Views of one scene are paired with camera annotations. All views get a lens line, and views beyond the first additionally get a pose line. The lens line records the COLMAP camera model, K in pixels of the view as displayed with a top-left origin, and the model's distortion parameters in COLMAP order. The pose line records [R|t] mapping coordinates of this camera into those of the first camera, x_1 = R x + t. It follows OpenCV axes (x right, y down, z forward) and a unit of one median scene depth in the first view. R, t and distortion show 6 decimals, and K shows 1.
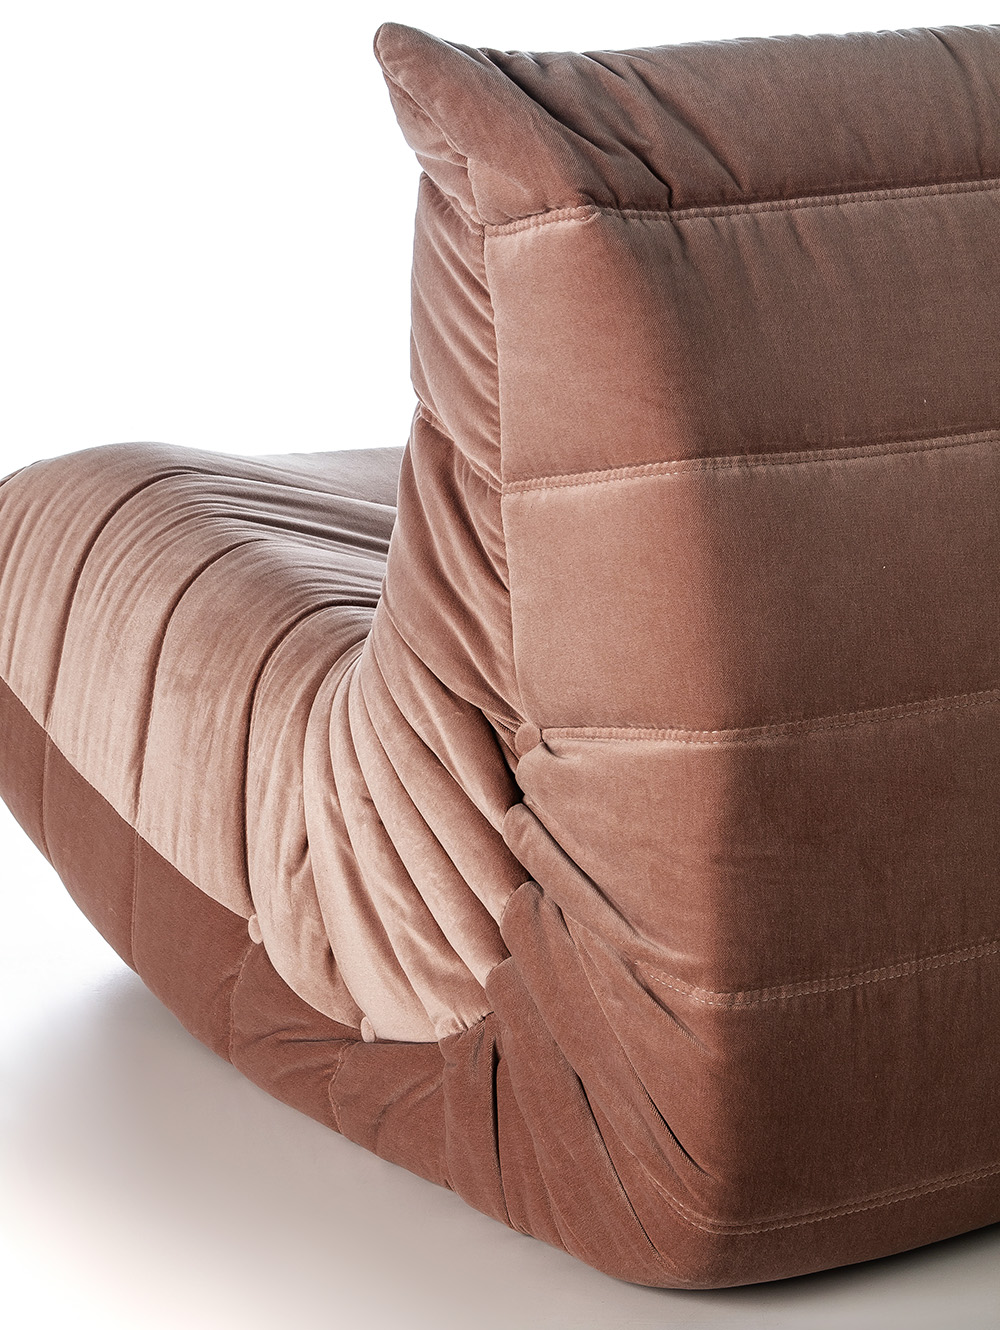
lens RADIAL K [[3453.9, 0, 501.6], [0, 3453.9, 664.0], [0, 0, 1]] dist [0.084412, 0.000000]
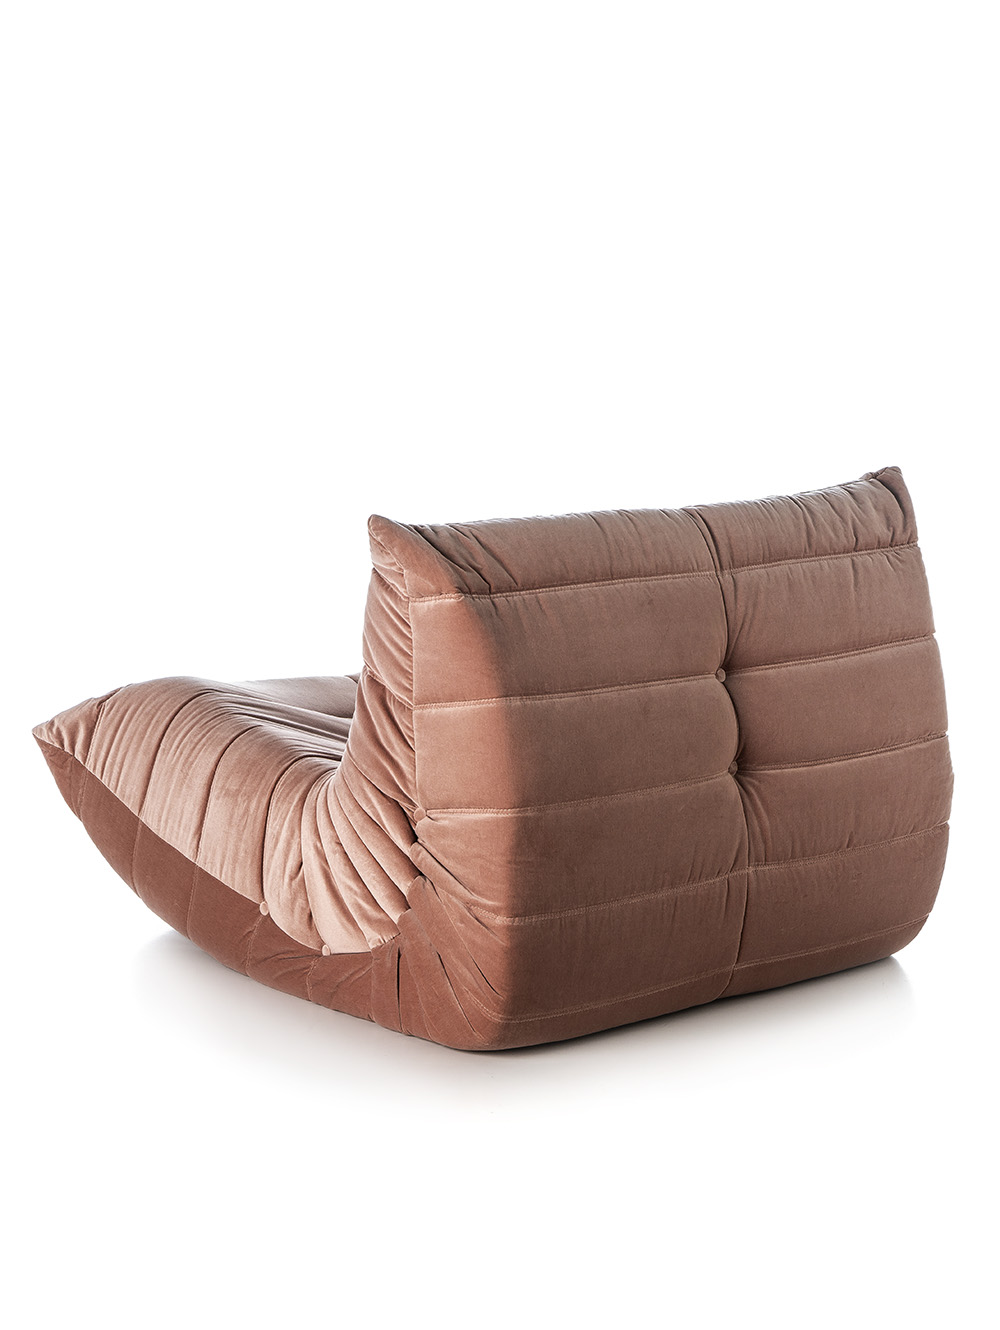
lens RADIAL K [[4012.3, 0, 499.8], [0, 4012.3, 665.2], [0, 0, 1]] dist [-0.091468, 0.000000]
pose [[0.985448, 0.015110, 0.169302, -0.403775], [-0.007478, 0.998930, -0.045630, 0.044575], [-0.169811, 0.043700, 0.984507, -1.698479]]
